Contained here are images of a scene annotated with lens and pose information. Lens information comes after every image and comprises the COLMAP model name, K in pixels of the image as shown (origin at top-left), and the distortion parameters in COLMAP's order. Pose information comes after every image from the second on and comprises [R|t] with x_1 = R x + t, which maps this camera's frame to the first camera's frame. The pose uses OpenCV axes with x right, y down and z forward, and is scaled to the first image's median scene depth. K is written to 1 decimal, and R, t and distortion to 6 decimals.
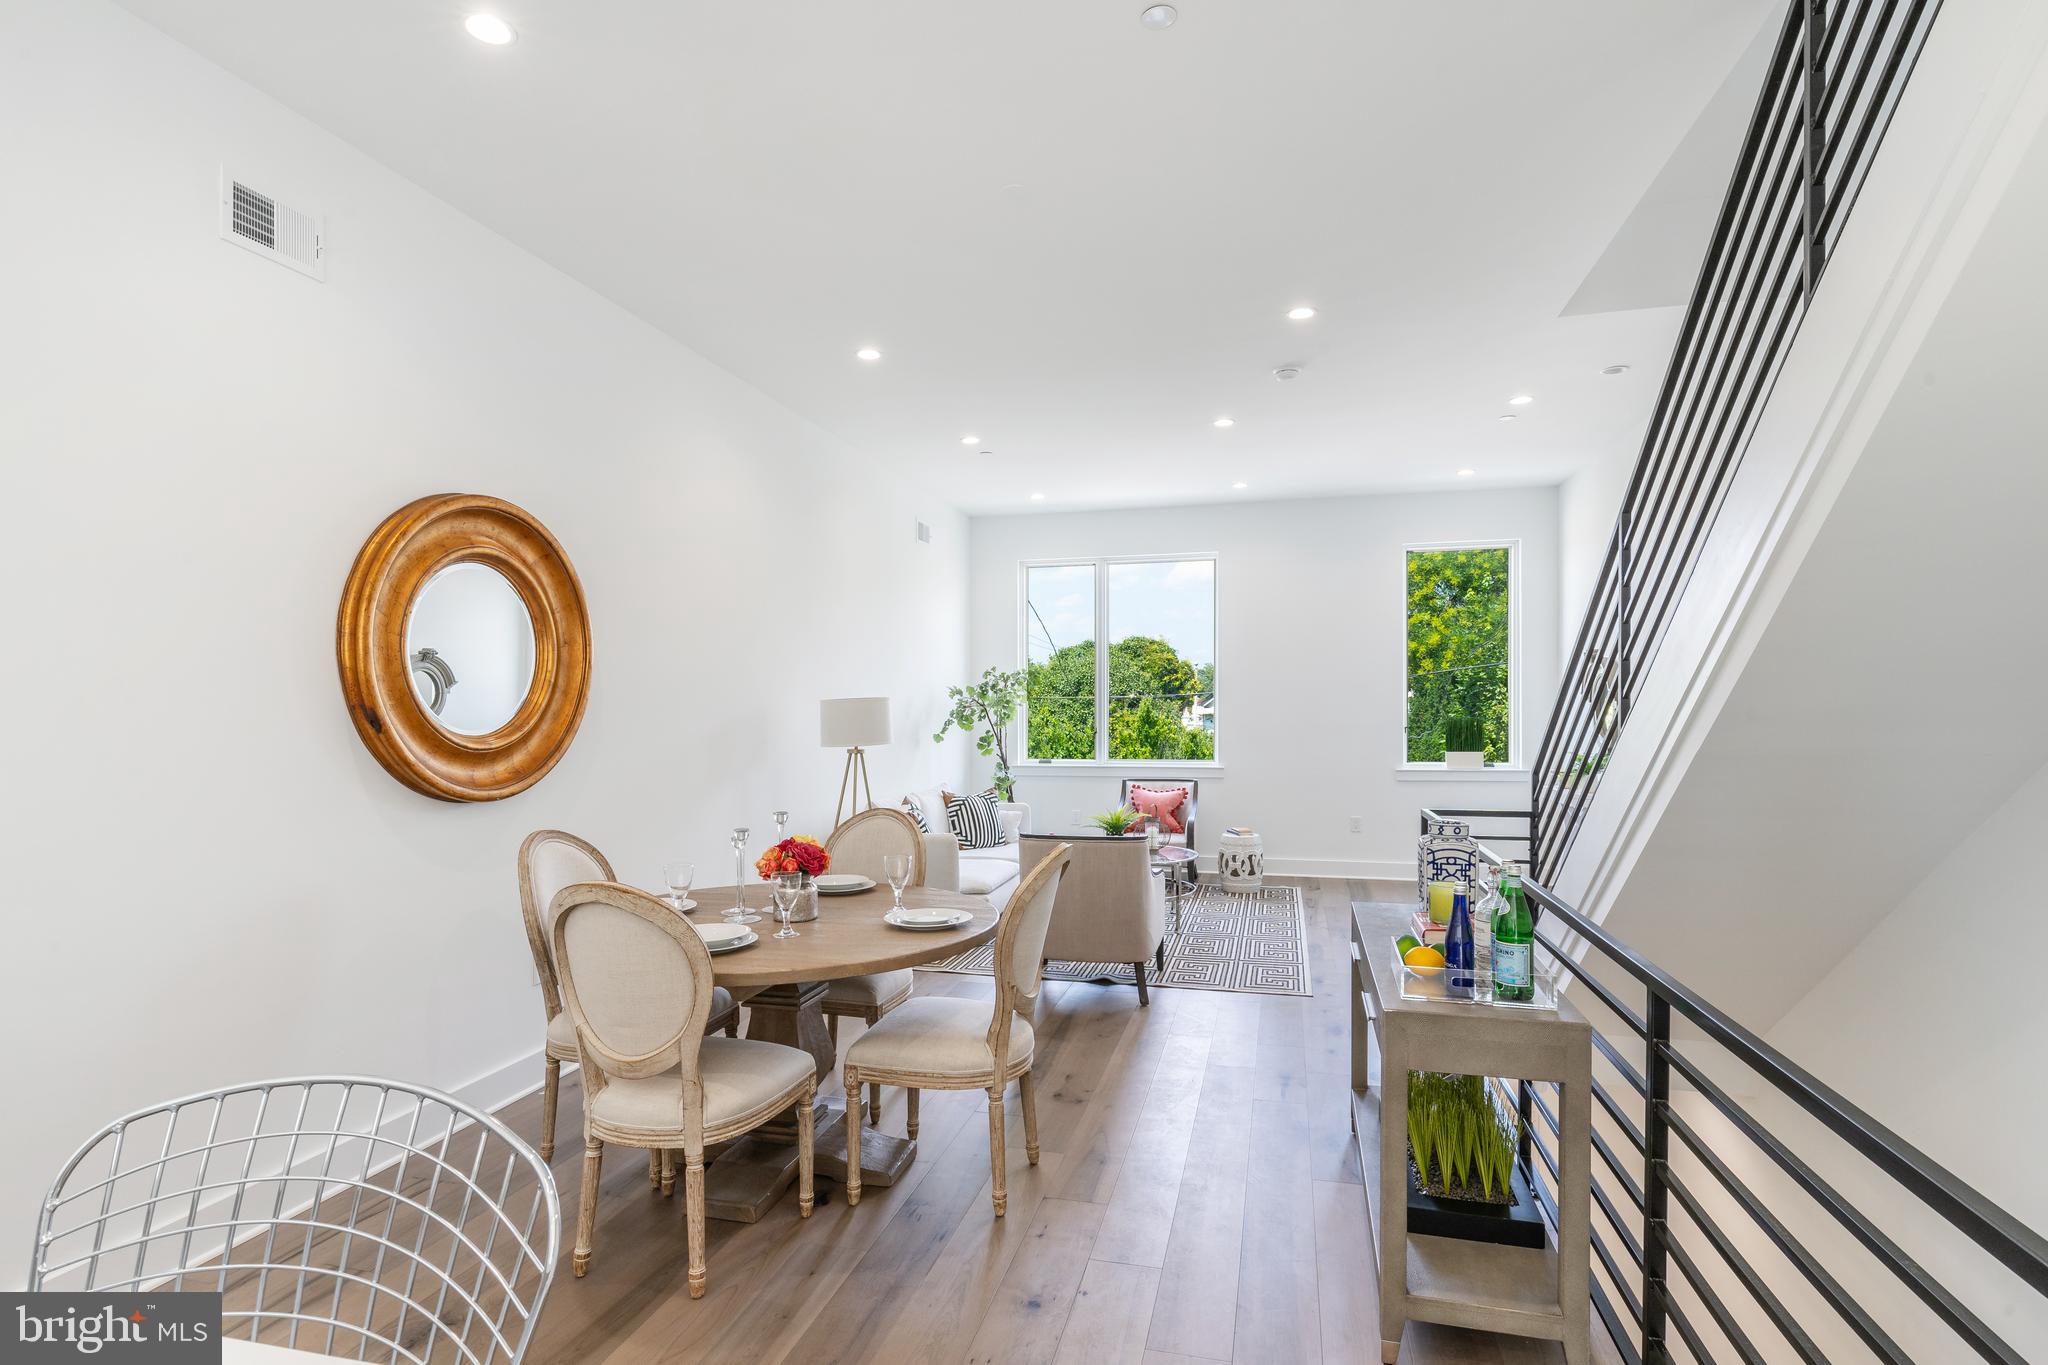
lens RADIAL K [[1019.8, 0, 1019.5], [0, 1019.8, 727.1], [0, 0, 1]] dist [-0.007068, 0.002249]
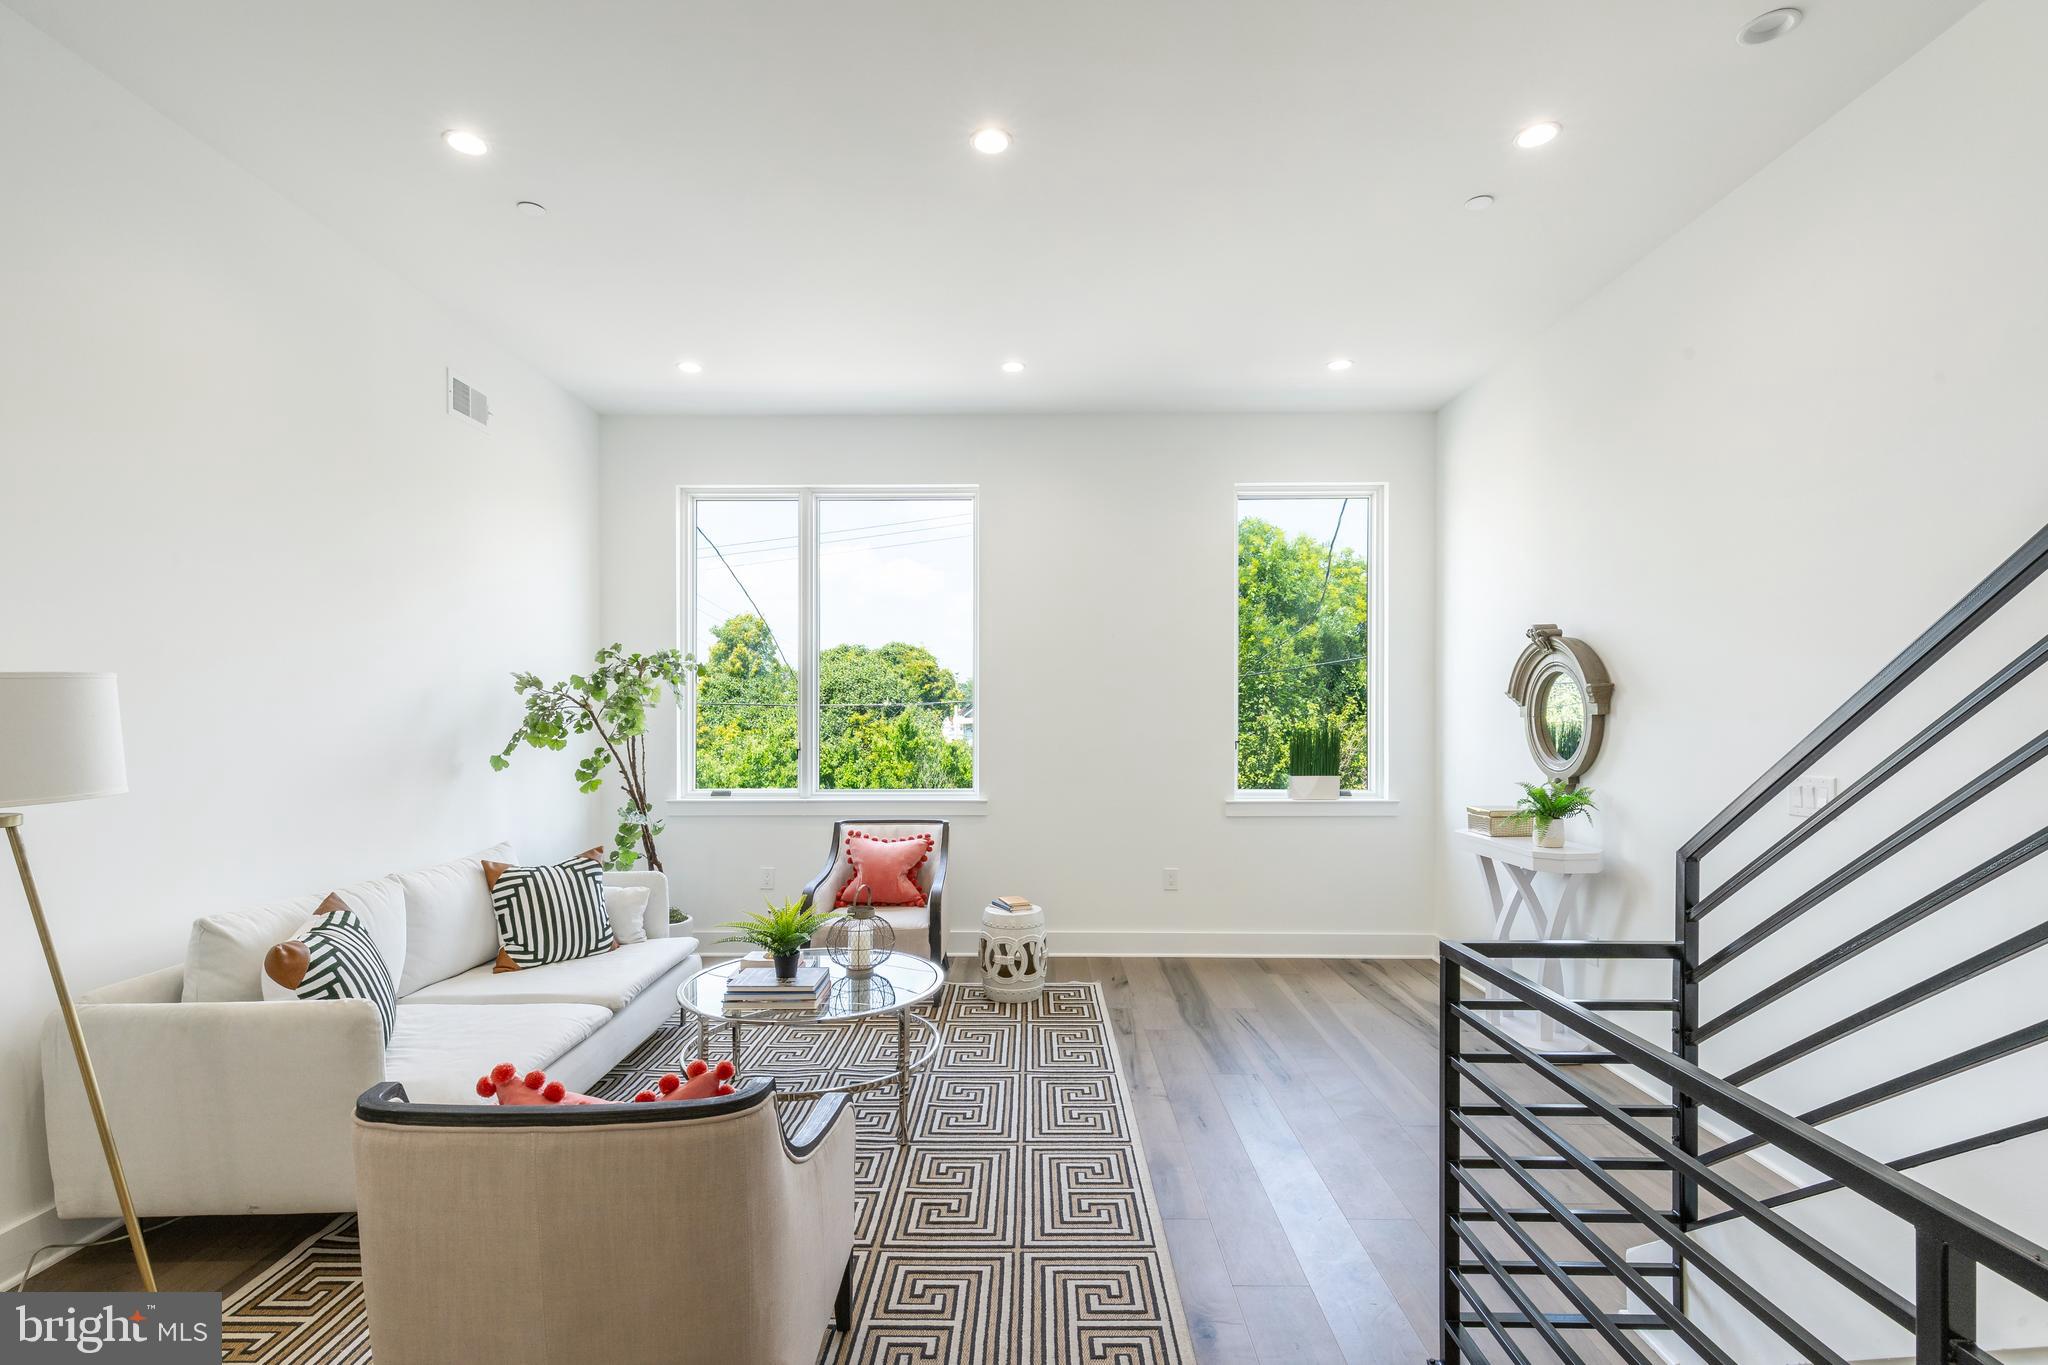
lens RADIAL K [[938.9, 0, 1014.6], [0, 938.9, 684.3], [0, 0, 1]] dist [0.007722, -0.002280]
pose [[0.973633, 0.011989, 0.227805, 0.081618], [0.000467, 0.998511, -0.054544, -0.004217], [-0.228120, 0.053212, 0.972178, 0.418525]]
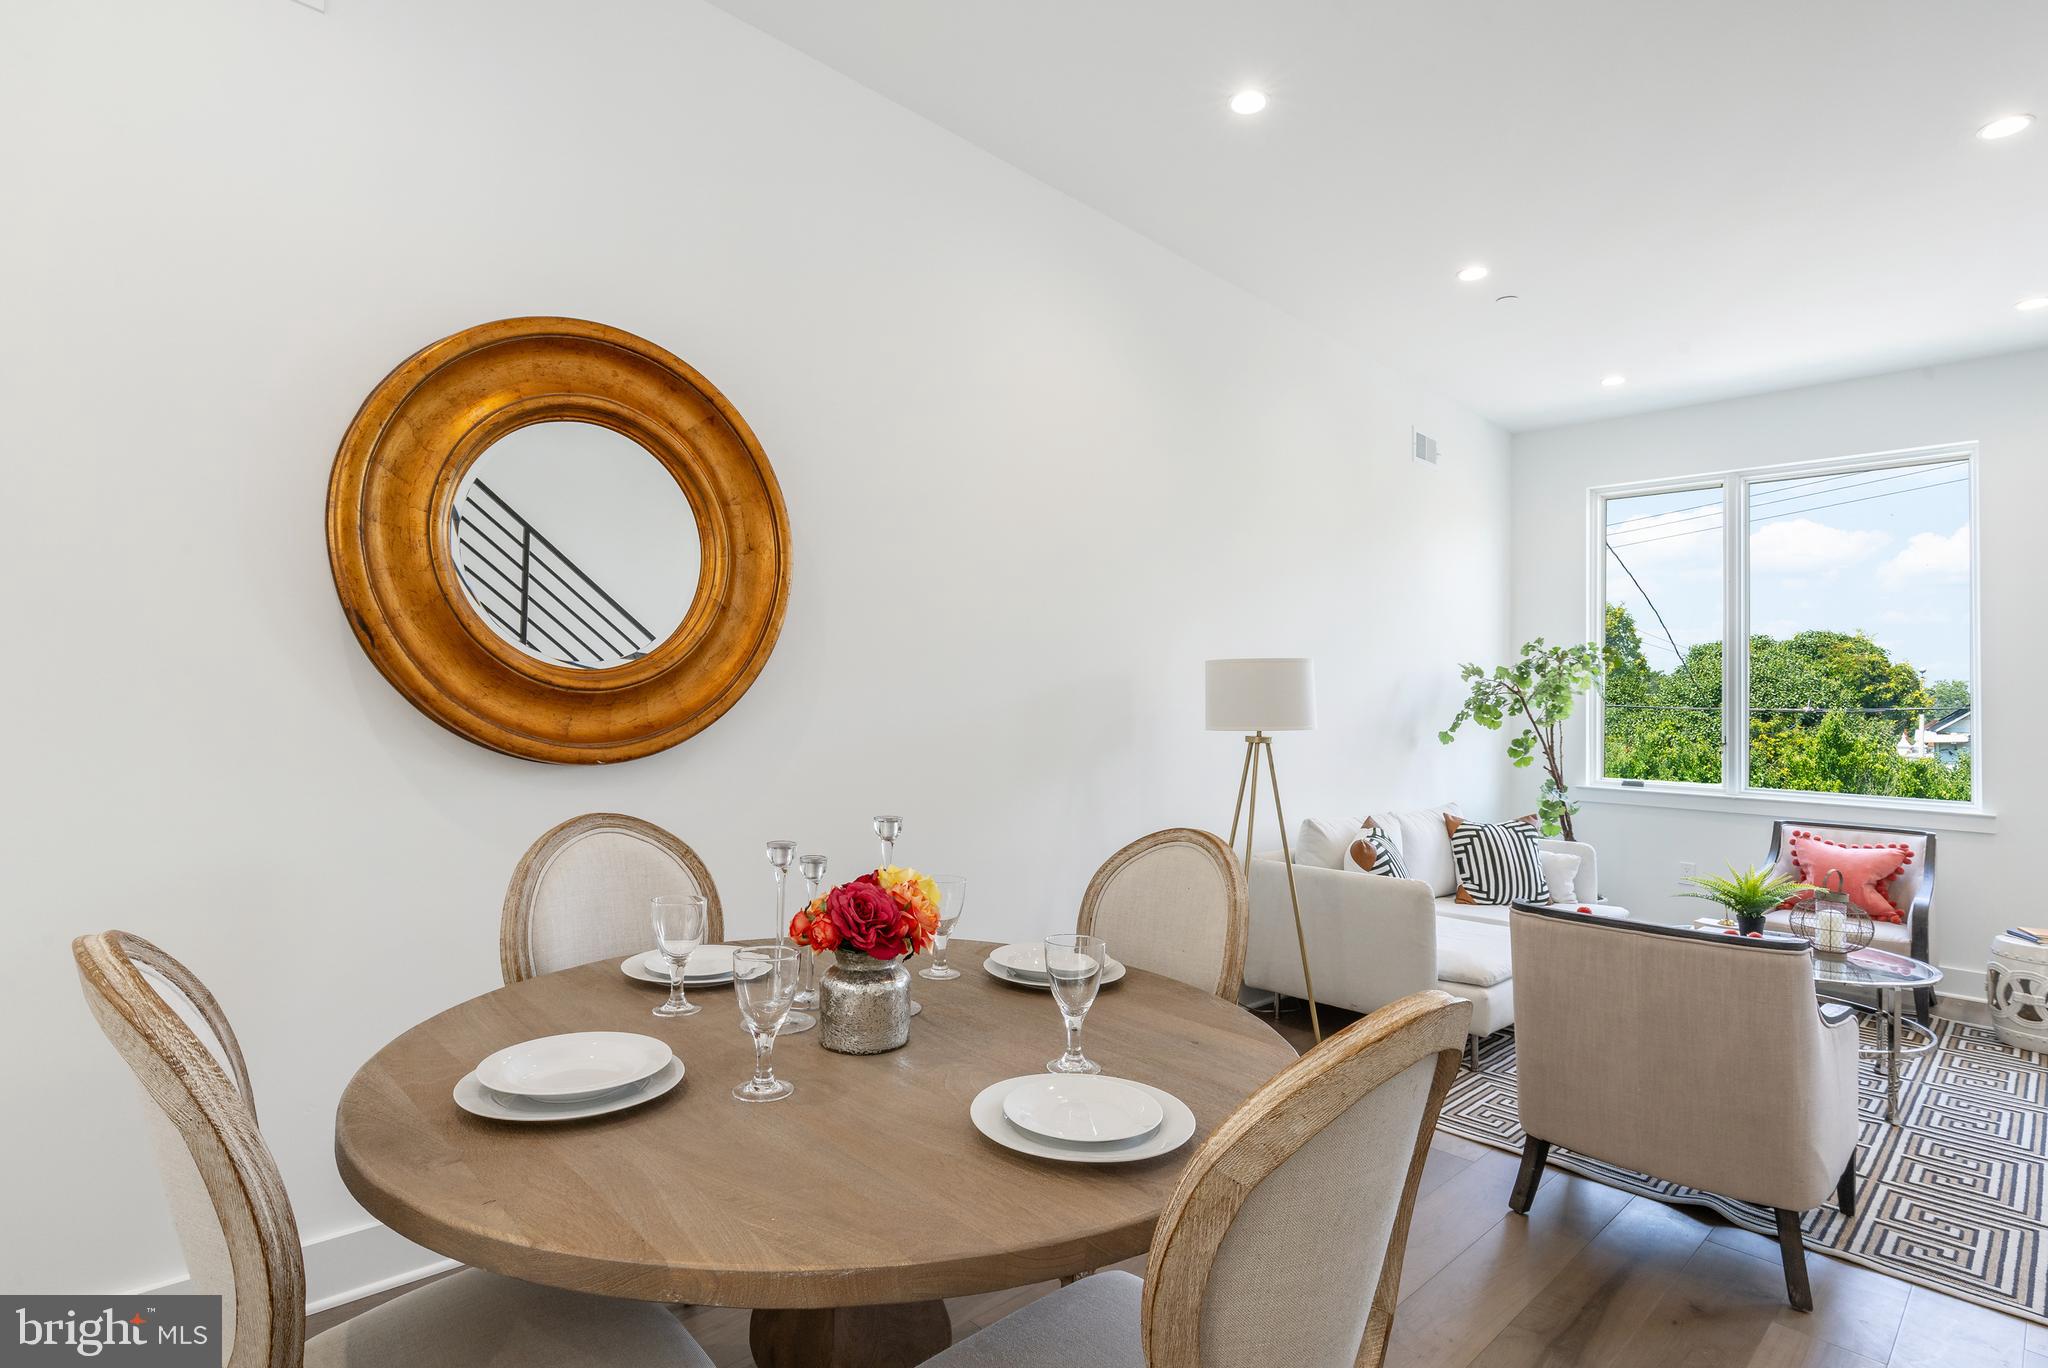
lens RADIAL K [[1019.8, 0, 1013.6], [0, 1019.8, 661.9], [0, 0, 1]] dist [-0.007068, 0.002249]
pose [[0.848377, 0.007374, -0.529342, 0.038403], [-0.045561, 0.997210, -0.059130, 0.013865], [0.527429, 0.074282, 0.846346, 0.248622]]
